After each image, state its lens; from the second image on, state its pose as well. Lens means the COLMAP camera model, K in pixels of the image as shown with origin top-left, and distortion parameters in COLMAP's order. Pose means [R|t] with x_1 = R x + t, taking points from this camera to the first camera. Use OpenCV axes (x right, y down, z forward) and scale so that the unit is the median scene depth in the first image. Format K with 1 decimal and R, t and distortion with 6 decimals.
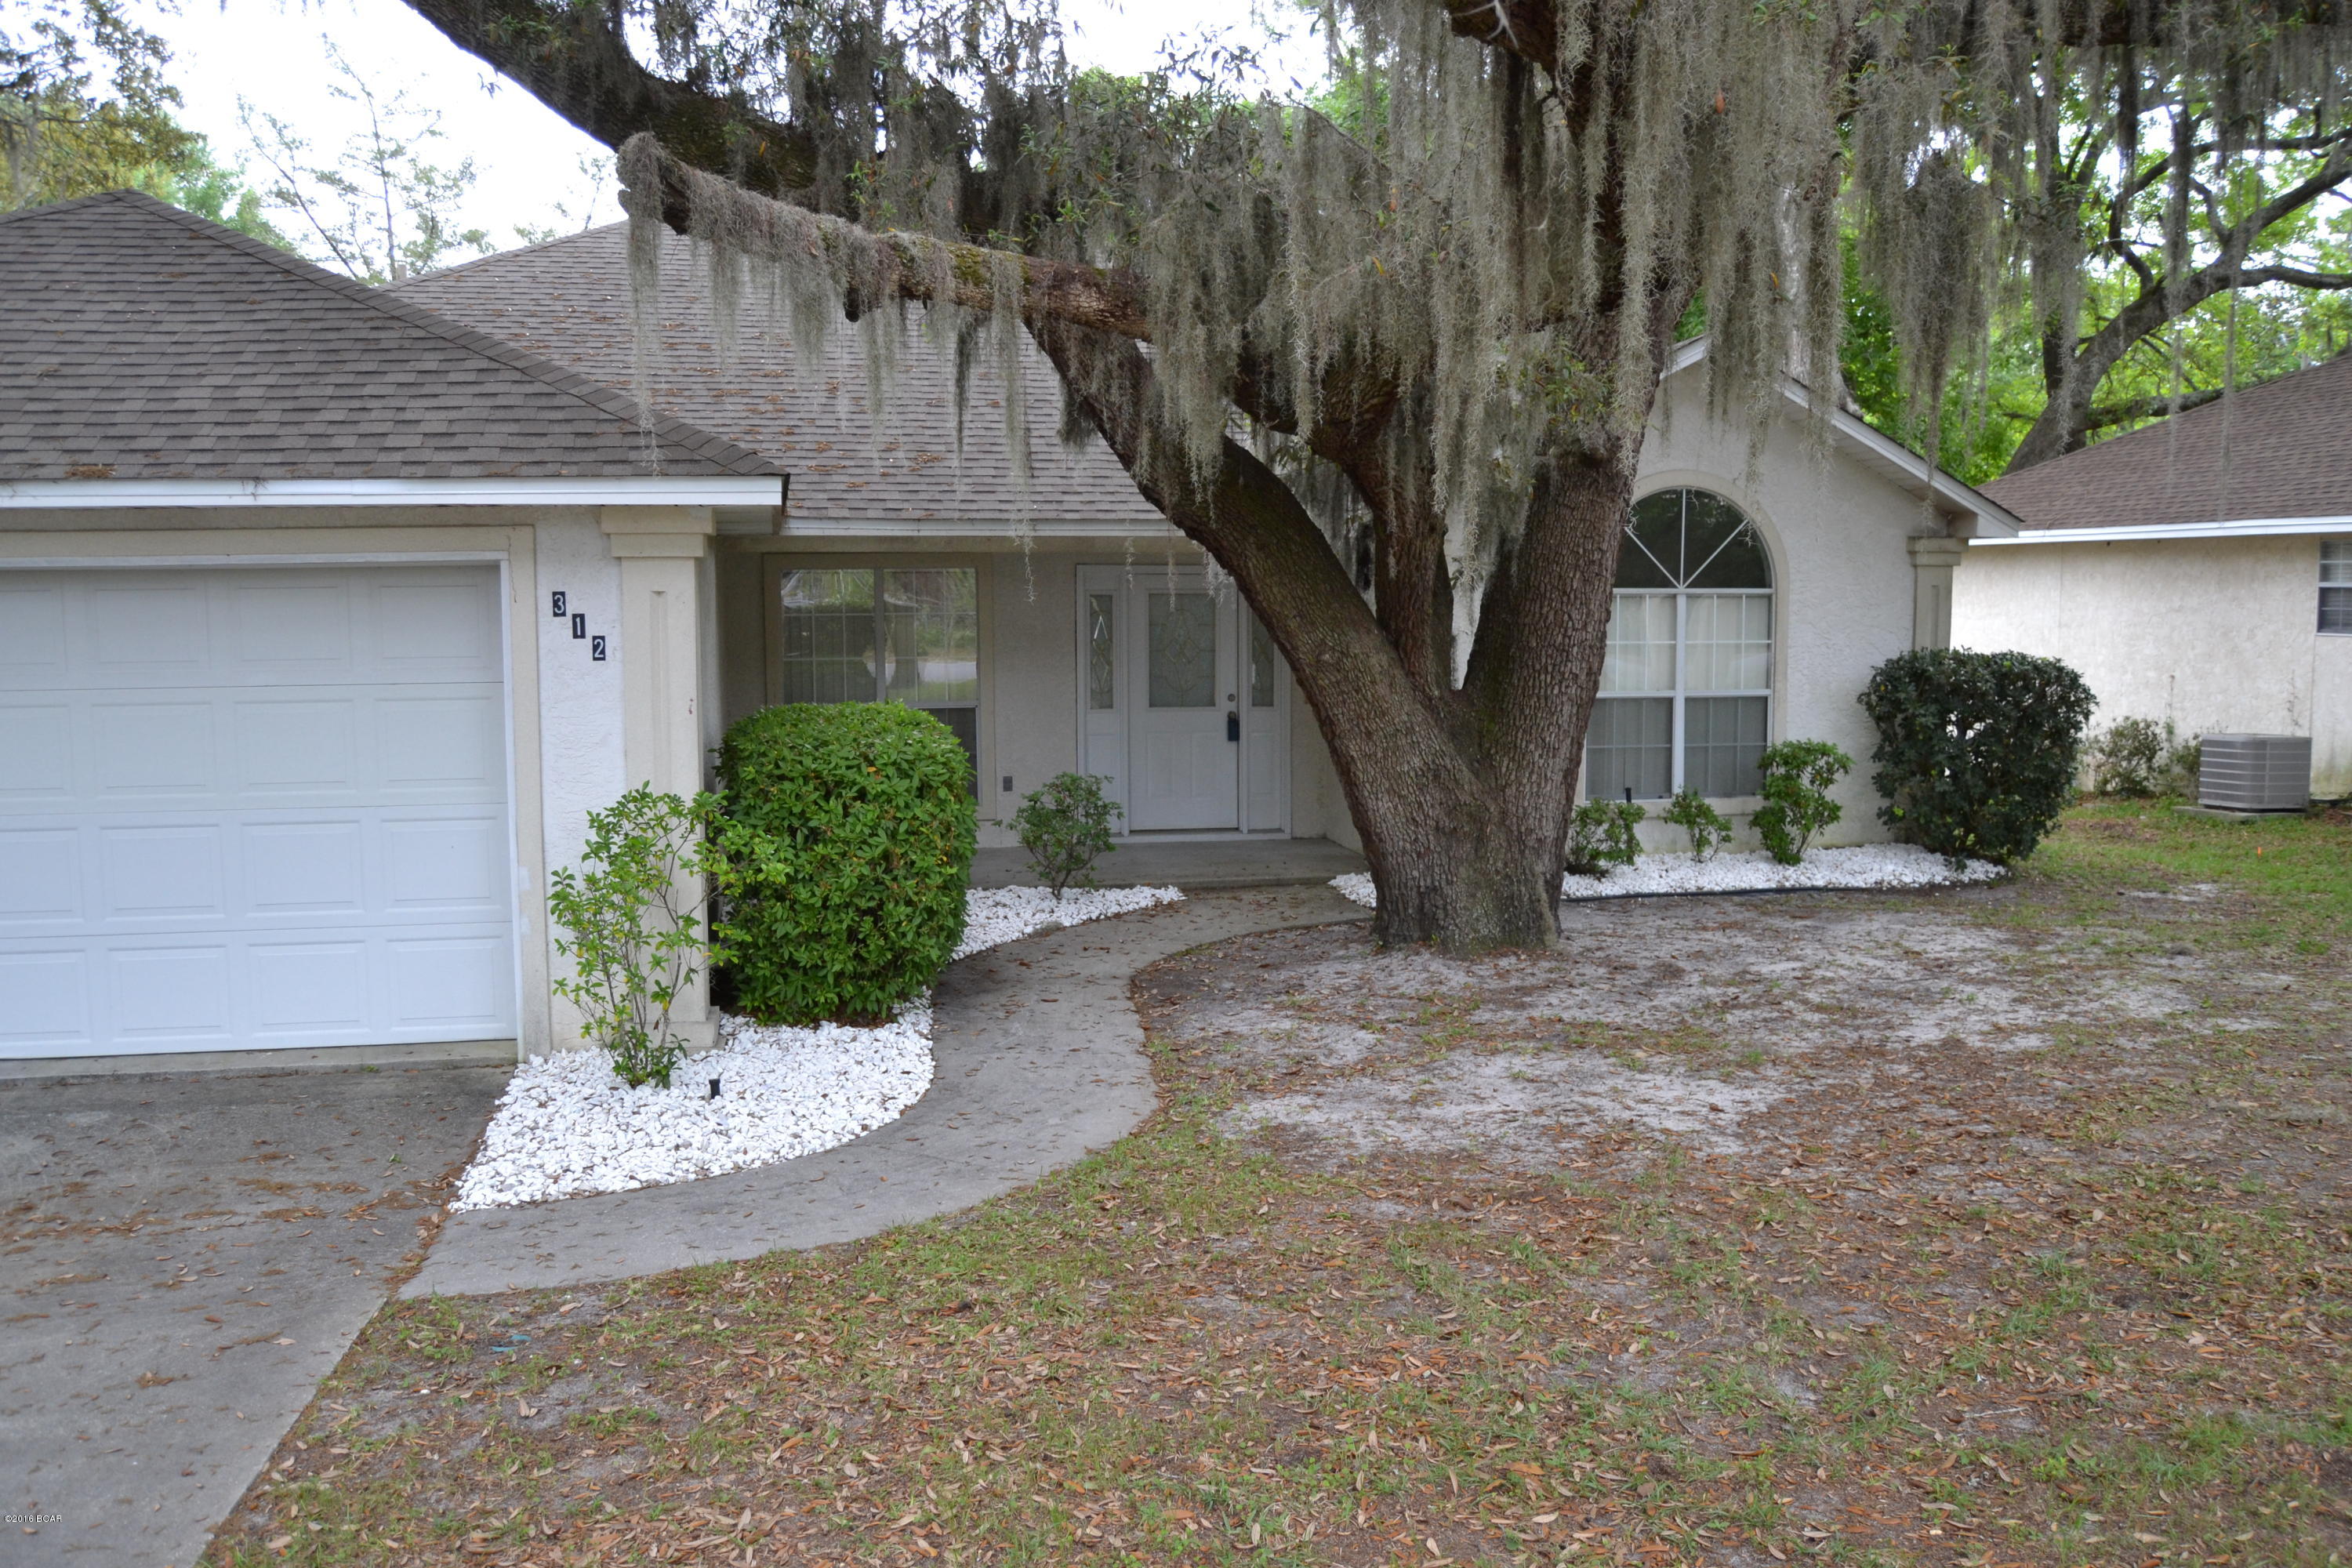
lens RADIAL K [[1857.1, 0, 1174.3], [0, 1857.1, 785.2], [0, 0, 1]] dist [-0.008281, -0.003264]
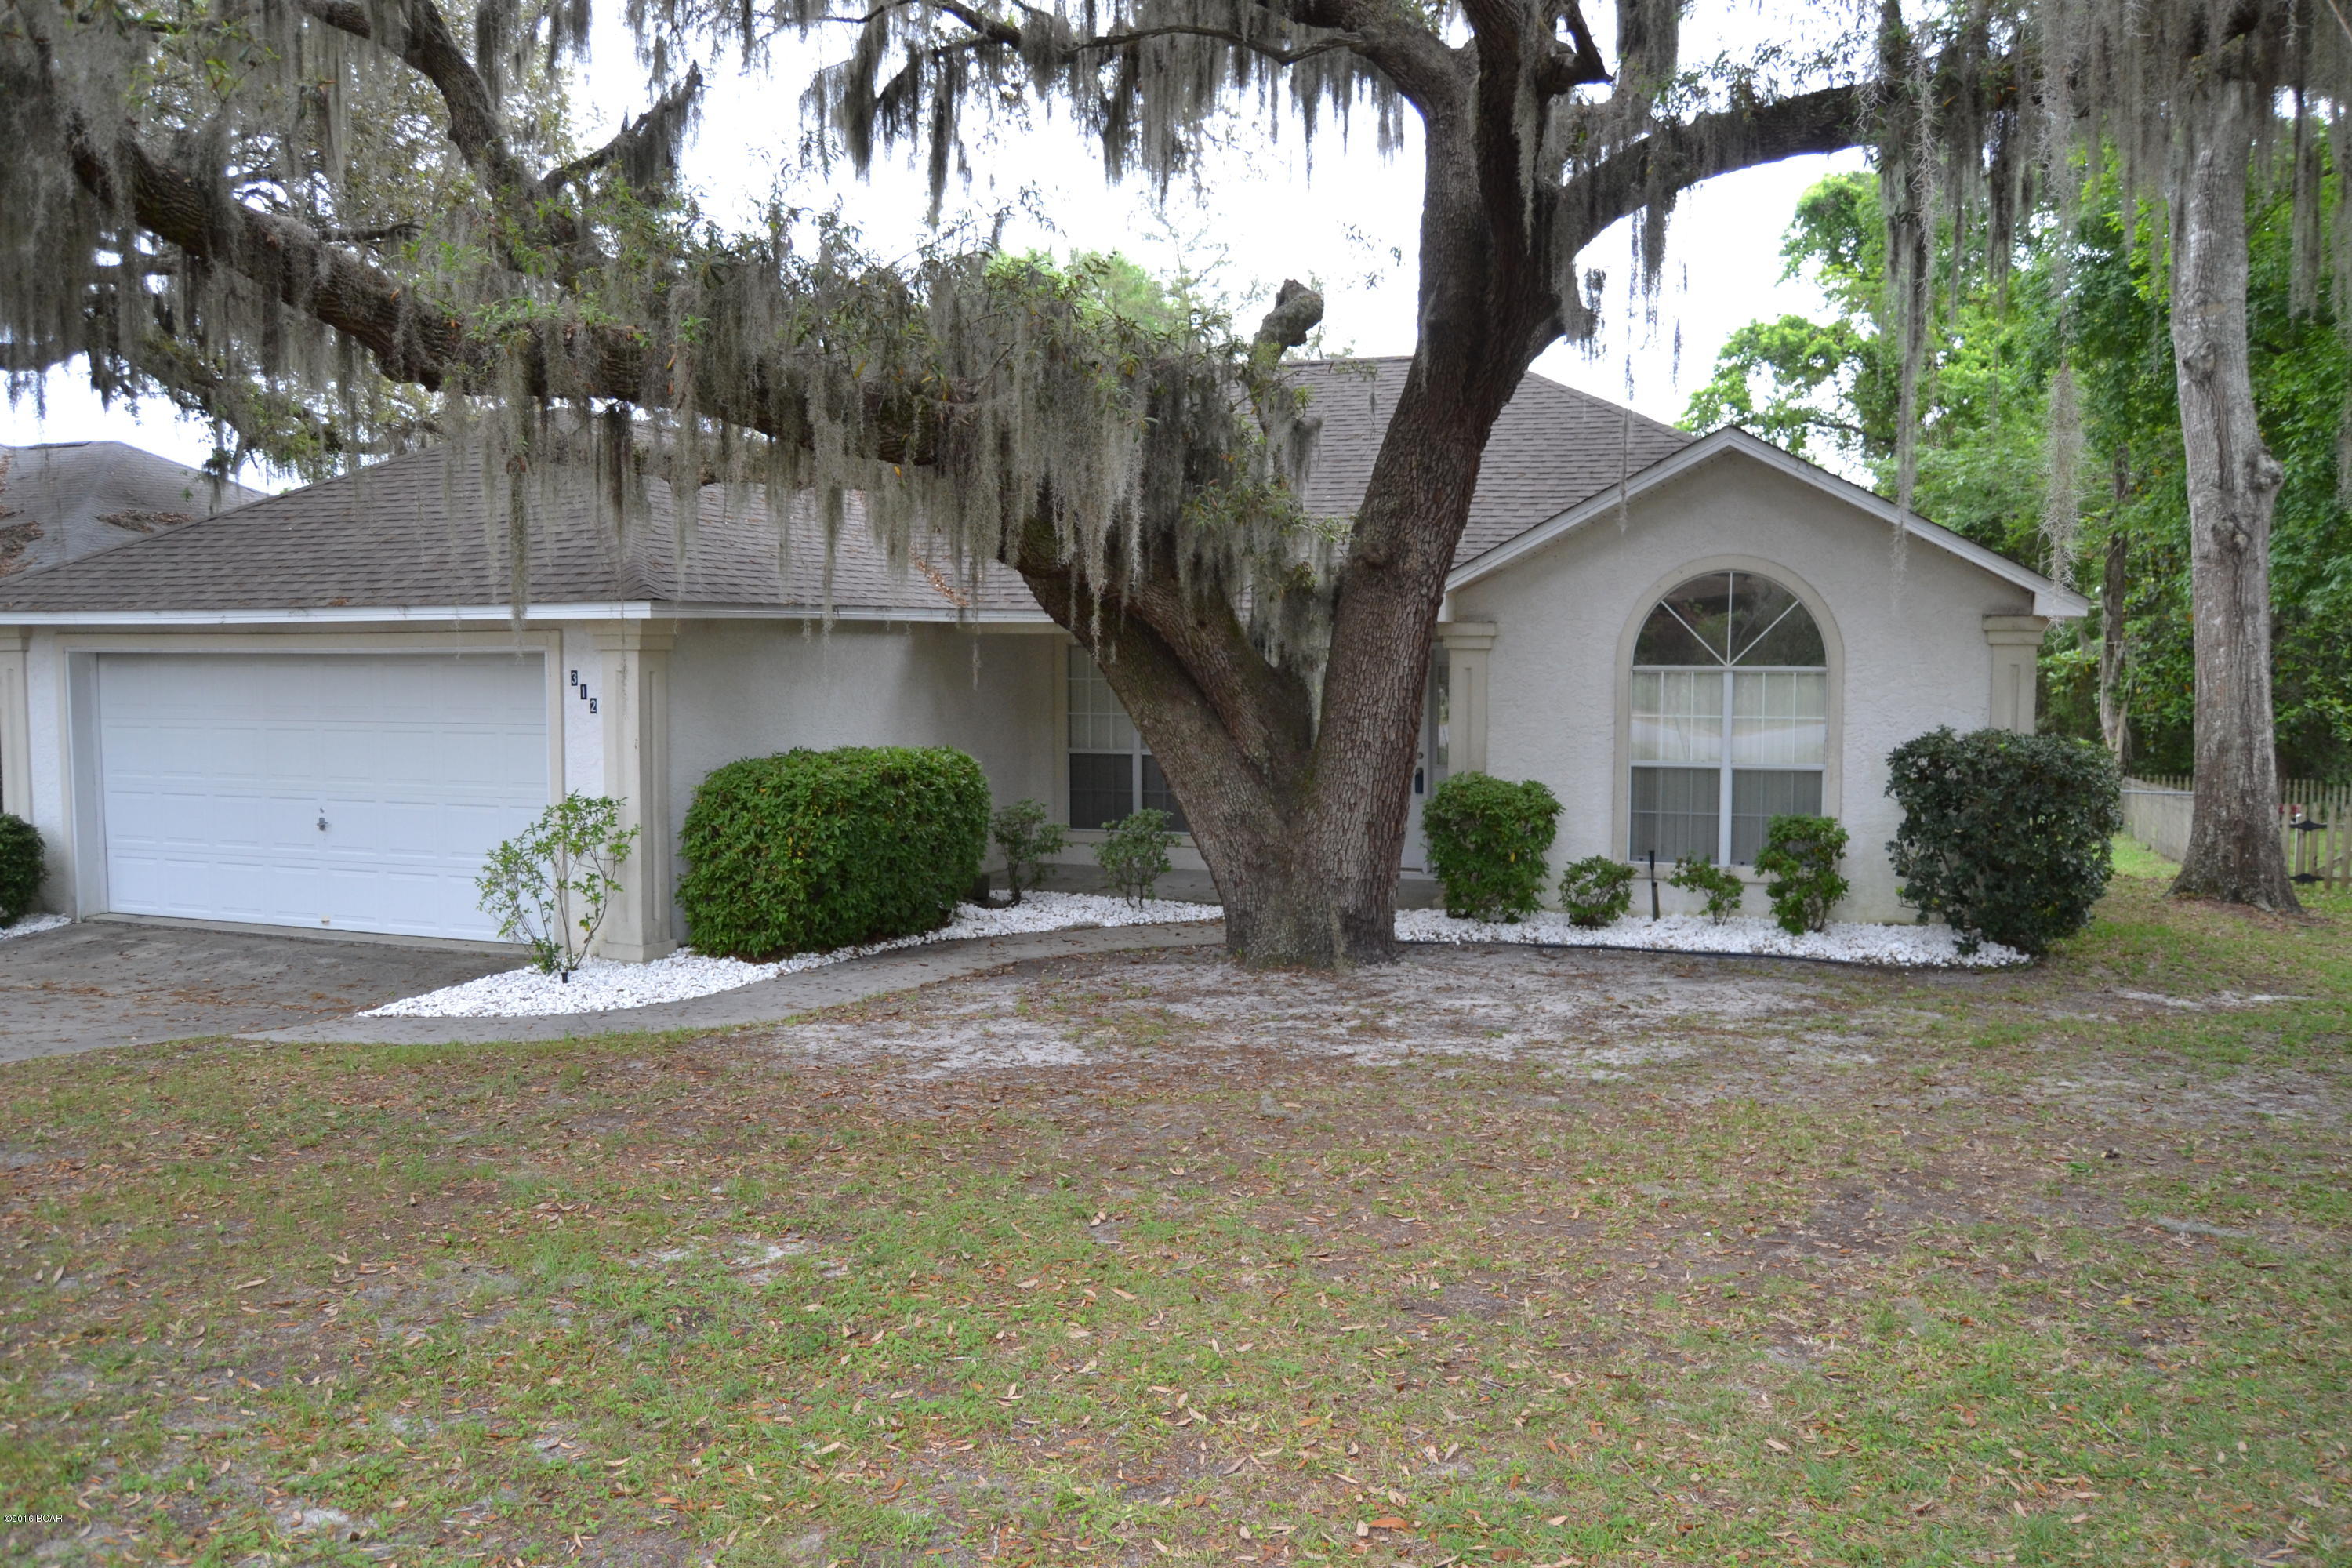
lens RADIAL K [[1857.1, 0, 1182.7], [0, 1857.1, 783.7], [0, 0, 1]] dist [-0.008281, -0.003264]
pose [[0.854638, 0.043288, -0.517417, 0.571796], [-0.056143, 0.998380, -0.009208, -0.012133], [0.516180, 0.036919, 0.855684, -0.064531]]
